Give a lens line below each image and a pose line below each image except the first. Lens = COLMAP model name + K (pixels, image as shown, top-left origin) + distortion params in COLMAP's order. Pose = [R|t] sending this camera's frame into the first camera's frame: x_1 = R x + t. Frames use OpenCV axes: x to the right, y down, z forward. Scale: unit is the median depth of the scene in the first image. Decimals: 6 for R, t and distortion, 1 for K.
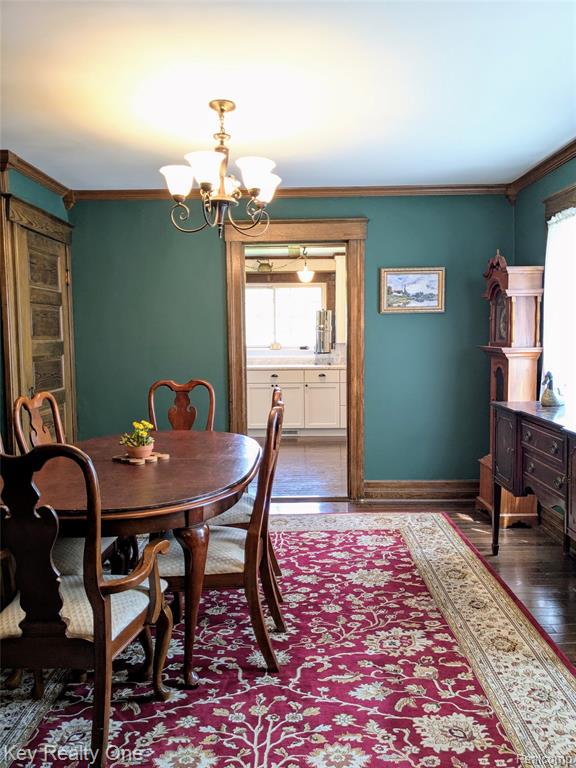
lens RADIAL K [[607.8, 0, 288.0], [0, 607.8, 384.0], [0, 0, 1]] dist [-0.011296, -0.011632]
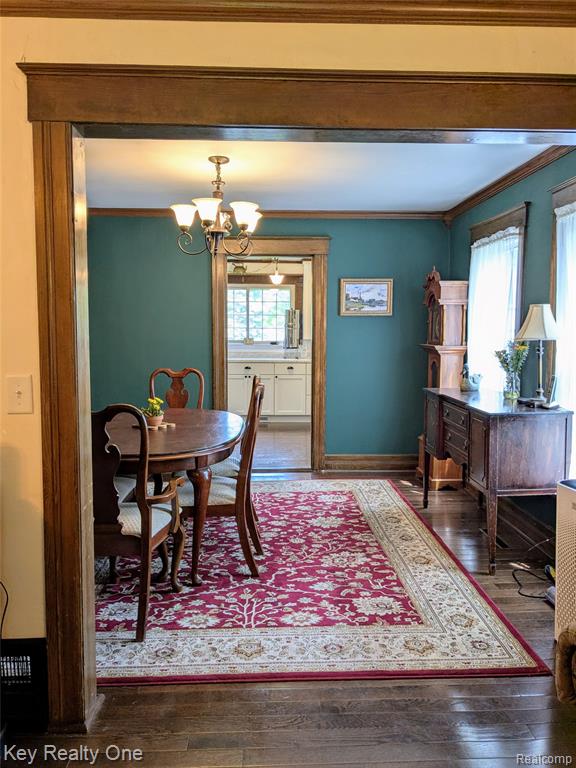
lens RADIAL K [[607.8, 0, 288.0], [0, 607.8, 384.0], [0, 0, 1]] dist [-0.011296, -0.011632]
pose [[0.998443, 0.010521, 0.054789, -0.025255], [-0.010980, 0.999907, 0.008101, 0.017536], [-0.054699, -0.008690, 0.998465, -0.330197]]
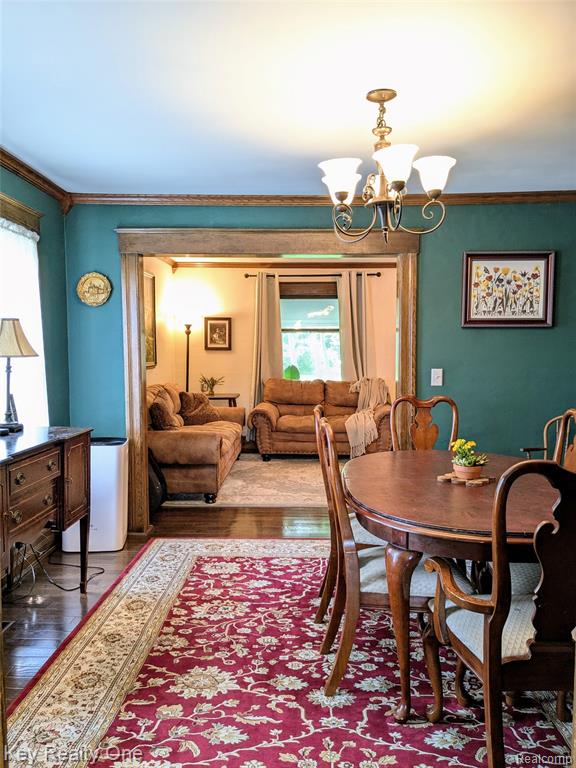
lens RADIAL K [[607.8, 0, 288.0], [0, 607.8, 384.0], [0, 0, 1]] dist [-0.011296, -0.011632]
pose [[-0.999683, 0.011070, 0.022628, 0.014527], [0.014111, 0.990197, 0.138961, -0.163603], [-0.020867, 0.139236, -0.990039, 1.942382]]
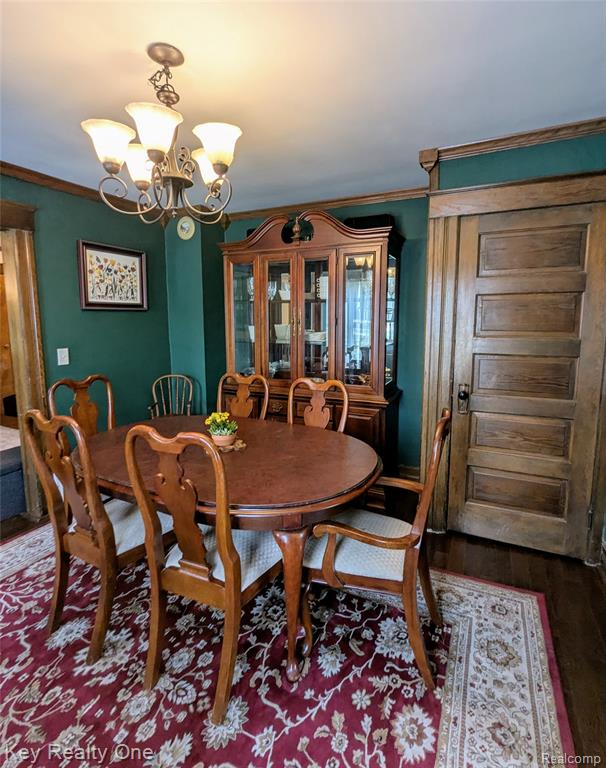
lens RADIAL K [[383.4, 0, 309.1], [0, 383.4, 361.3], [0, 0, 1]] dist [-0.000251, 0.002157]
pose [[-0.418071, 0.115091, -0.901094, 0.316685], [-0.069458, 0.984988, 0.158032, -0.156062], [0.905755, 0.128657, -0.403801, 1.420373]]
